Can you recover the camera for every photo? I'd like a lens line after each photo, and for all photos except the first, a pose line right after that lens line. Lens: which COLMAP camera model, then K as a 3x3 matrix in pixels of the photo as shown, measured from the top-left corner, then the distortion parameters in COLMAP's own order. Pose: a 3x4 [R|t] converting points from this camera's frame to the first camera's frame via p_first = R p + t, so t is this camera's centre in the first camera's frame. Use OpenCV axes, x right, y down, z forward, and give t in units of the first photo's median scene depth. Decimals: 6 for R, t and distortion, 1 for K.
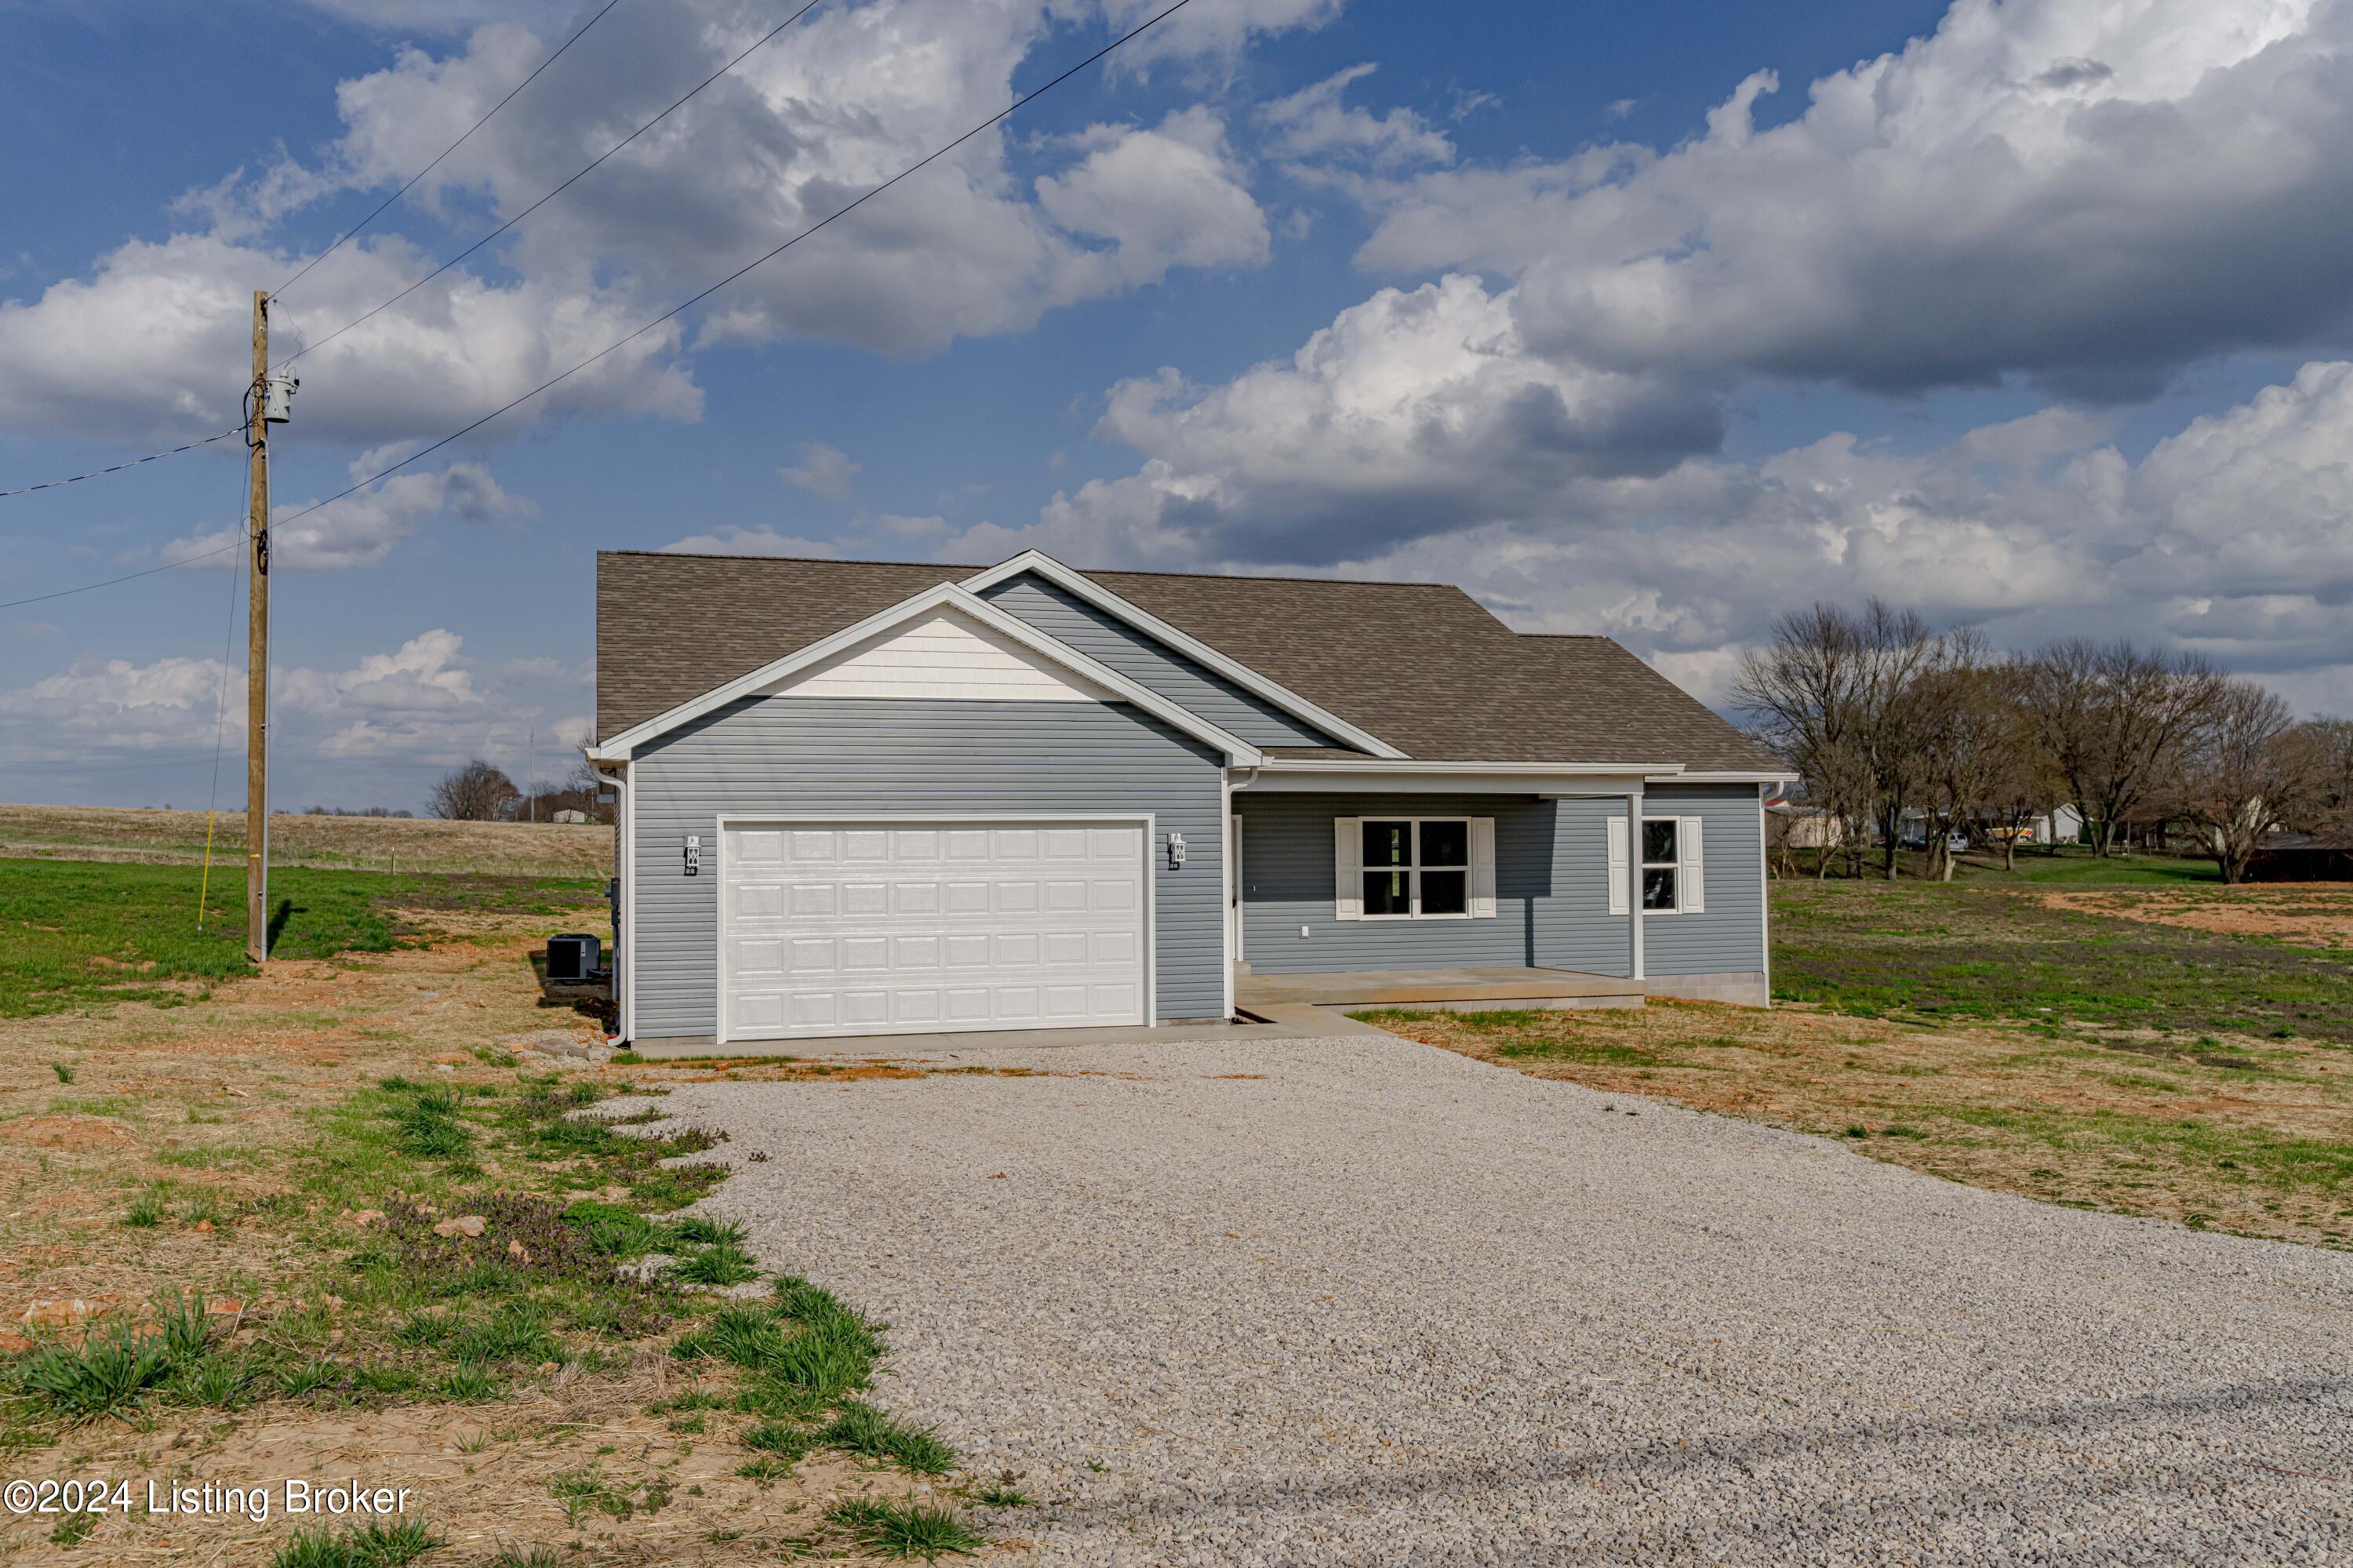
lens RADIAL K [[1884.9, 0, 1176.5], [0, 1884.9, 784.0], [0, 0, 1]] dist [0.001418, 0.000134]
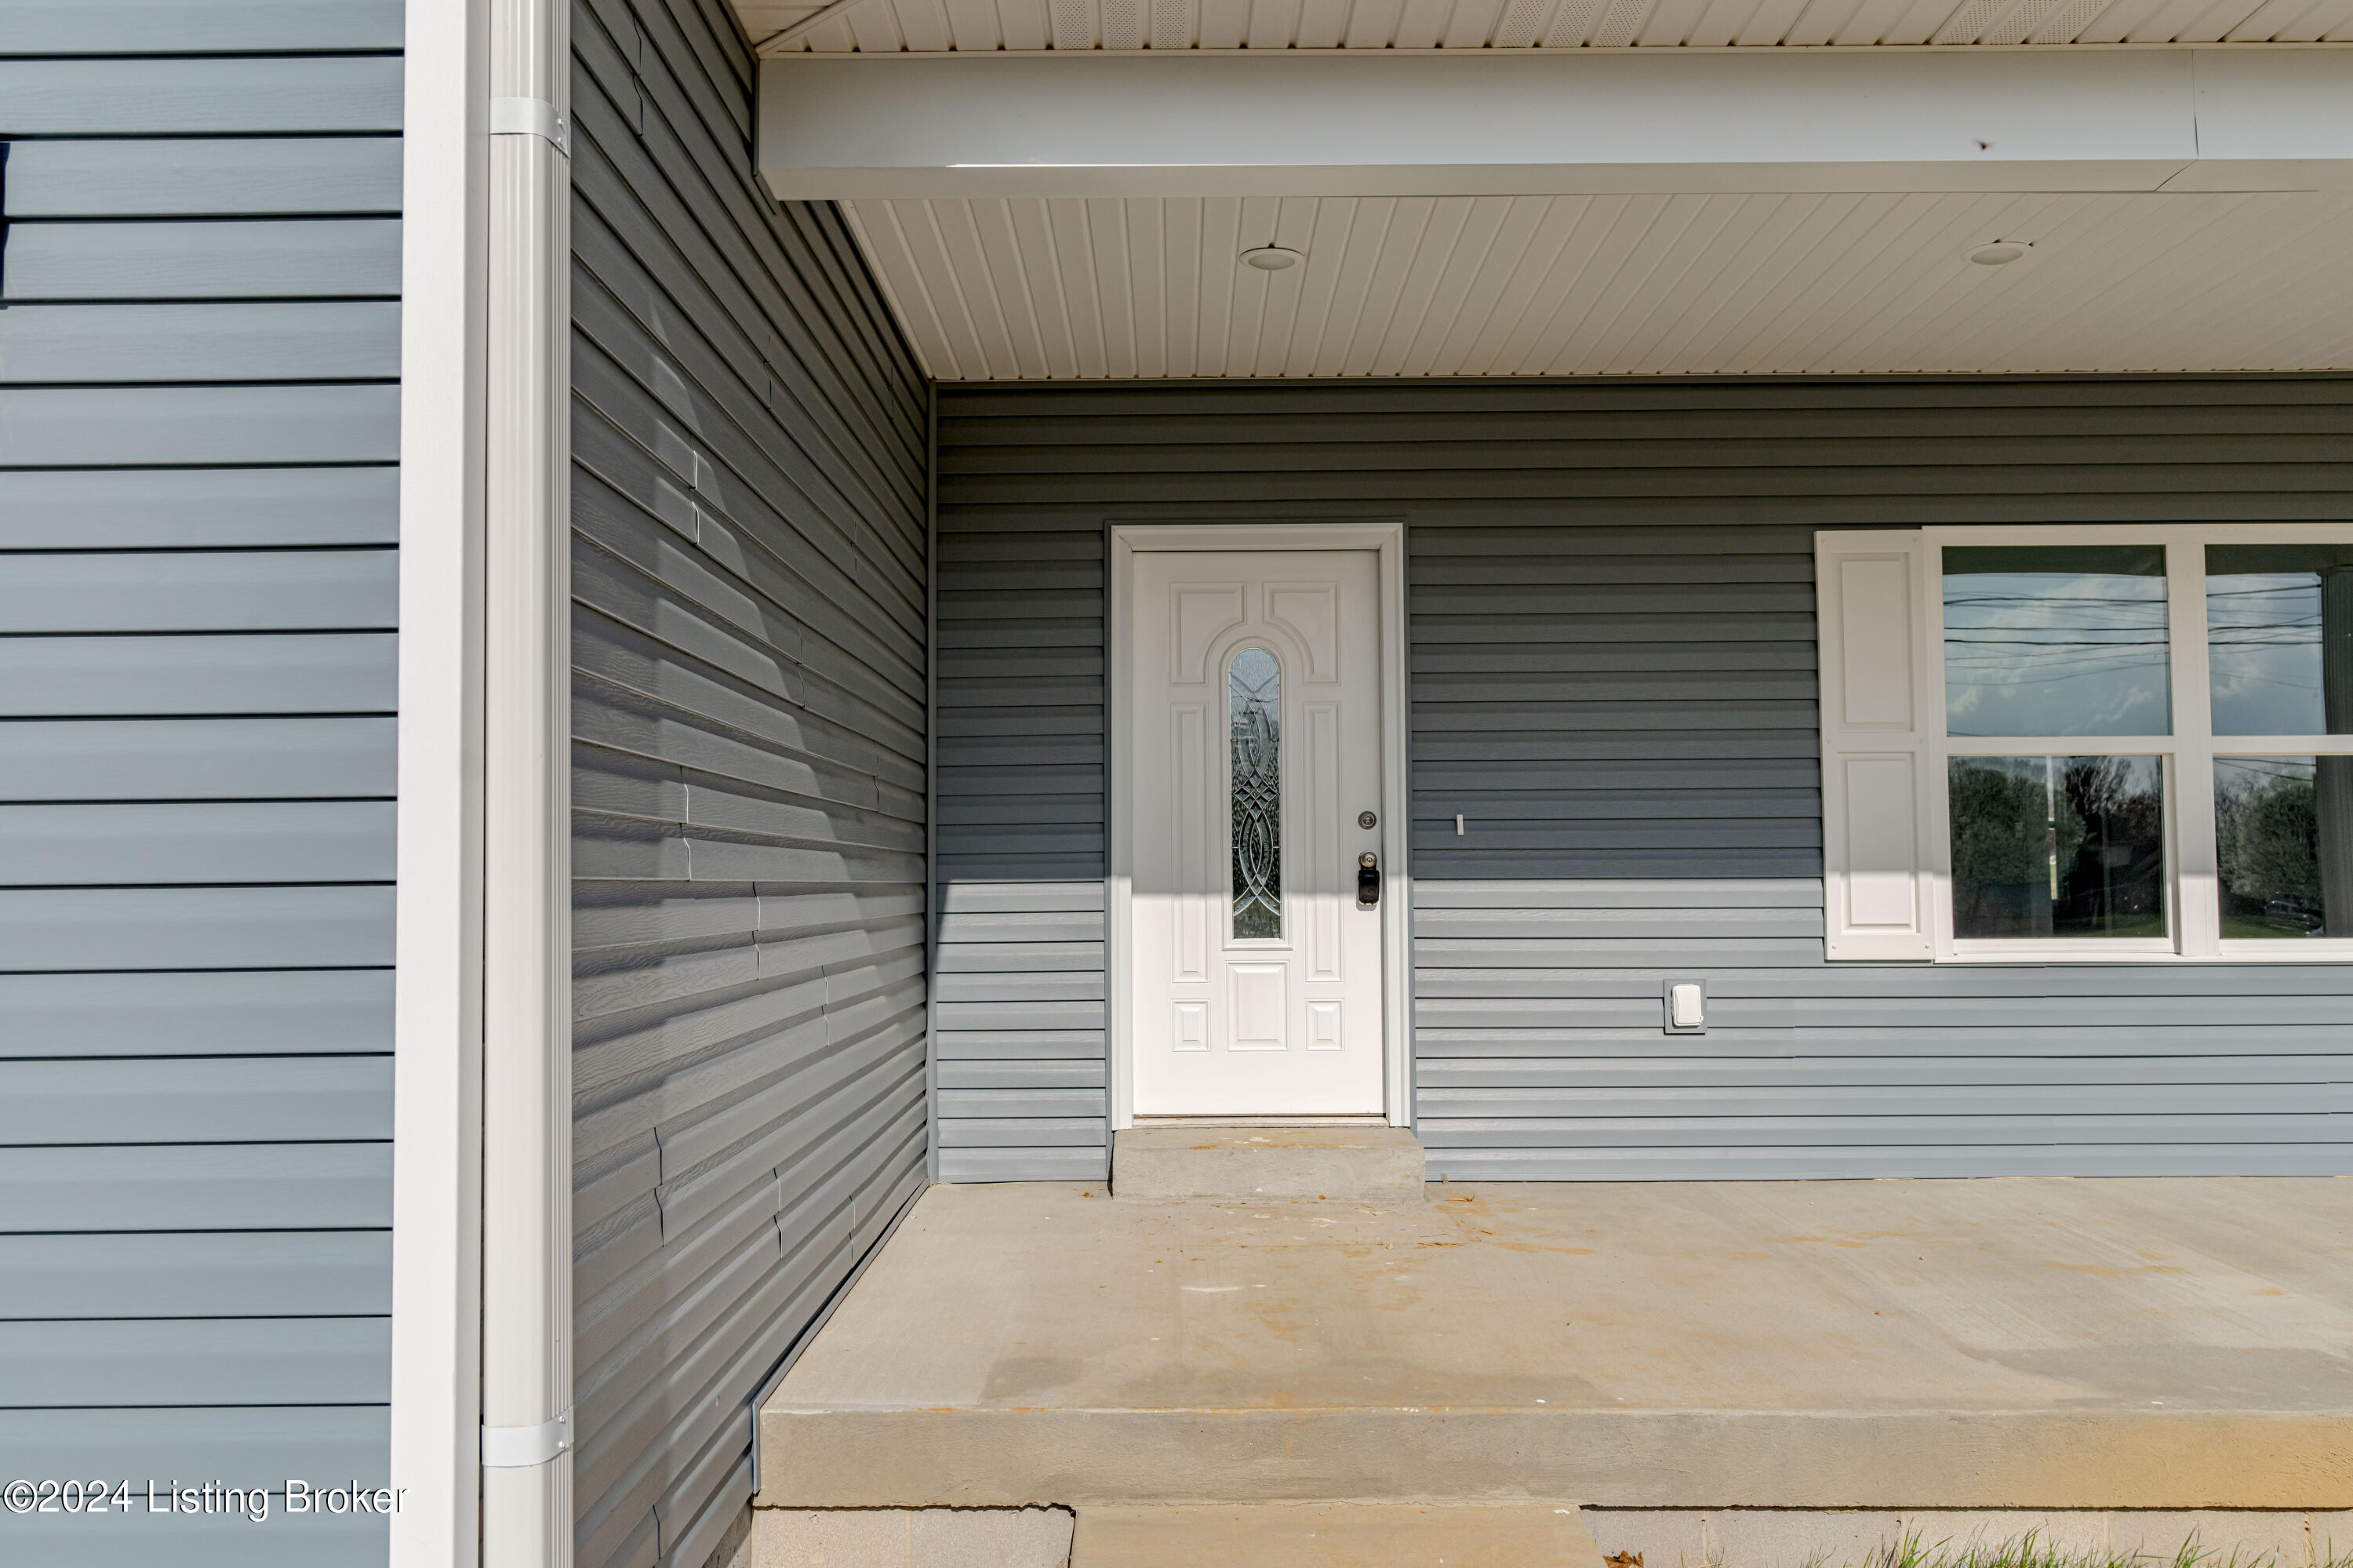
lens RADIAL K [[1884.9, 0, 1176.5], [0, 1884.9, 784.0], [0, 0, 1]] dist [0.001418, 0.000134]
pose [[0.937584, -0.019073, -0.347236, 0.087302], [0.011847, 0.999667, -0.022923, 0.052726], [0.347557, 0.017378, 0.937498, 0.723789]]
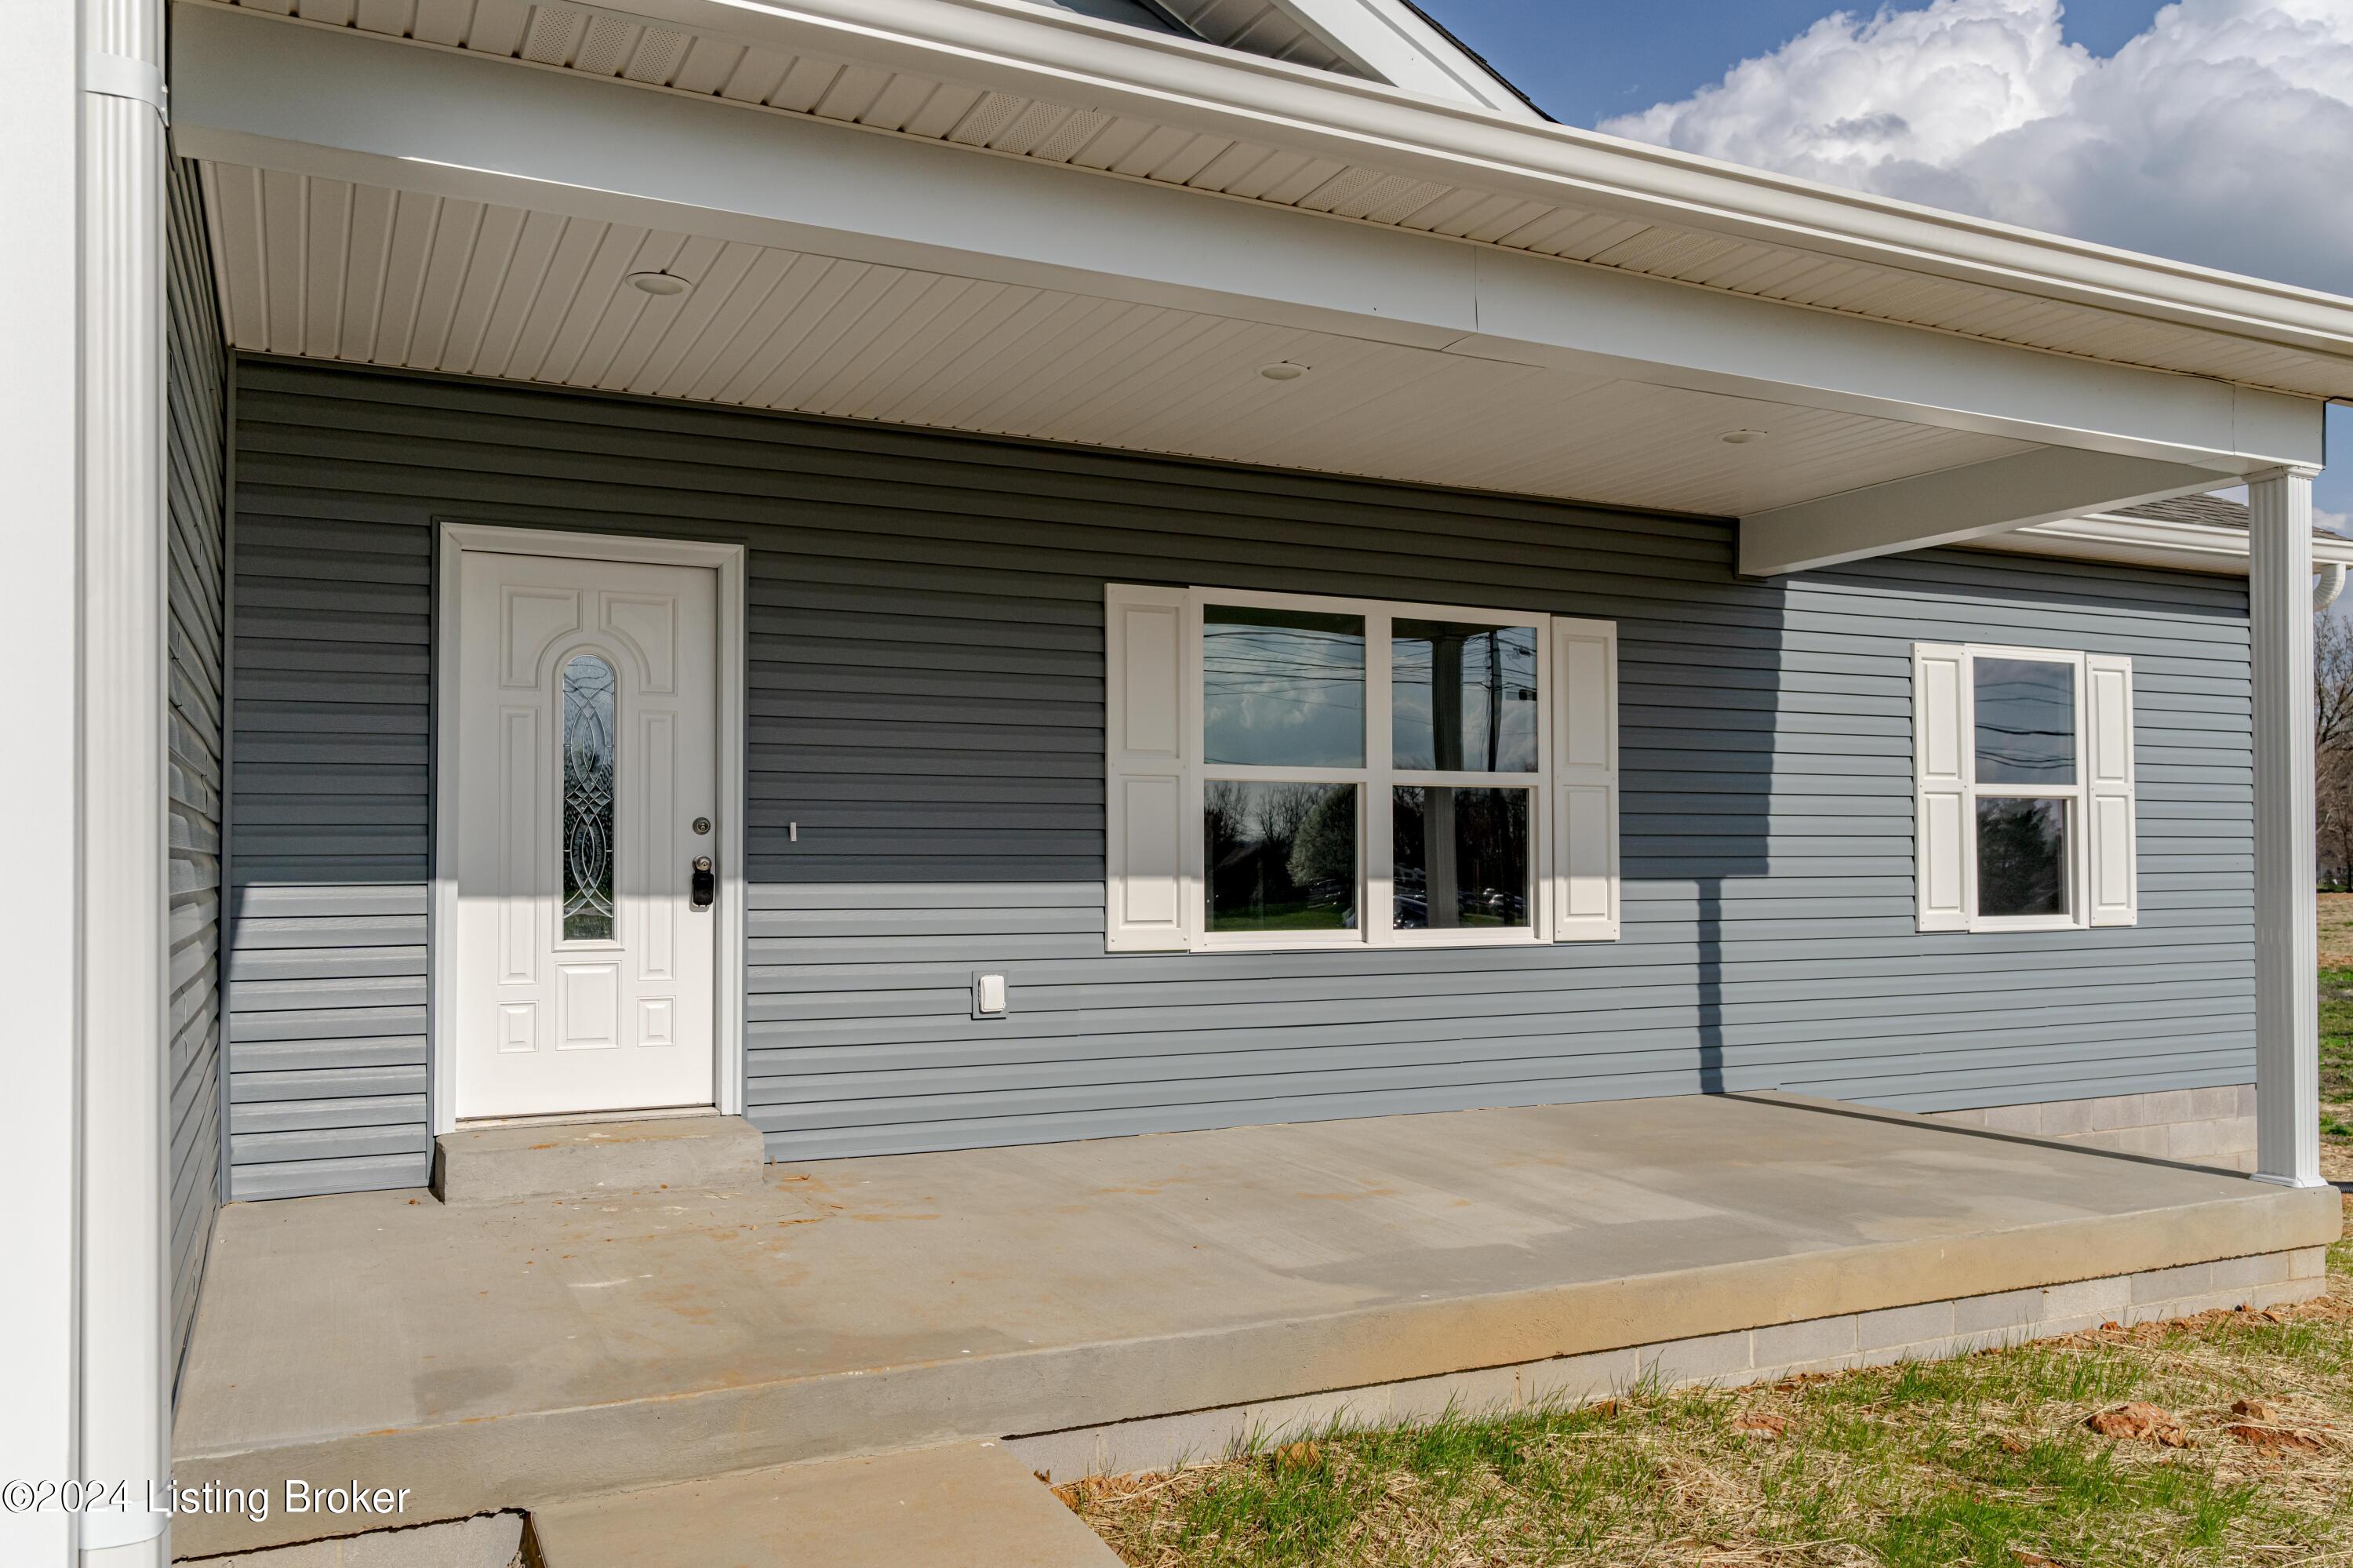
lens RADIAL K [[1769.1, 0, 1179.7], [0, 1769.1, 834.1], [0, 0, 1]] dist [0.001392, 0.002285]
pose [[0.994533, 0.003781, 0.104357, 0.065828], [-0.004967, 0.999926, 0.011108, 0.050276], [-0.104307, -0.011565, 0.994478, 0.715468]]
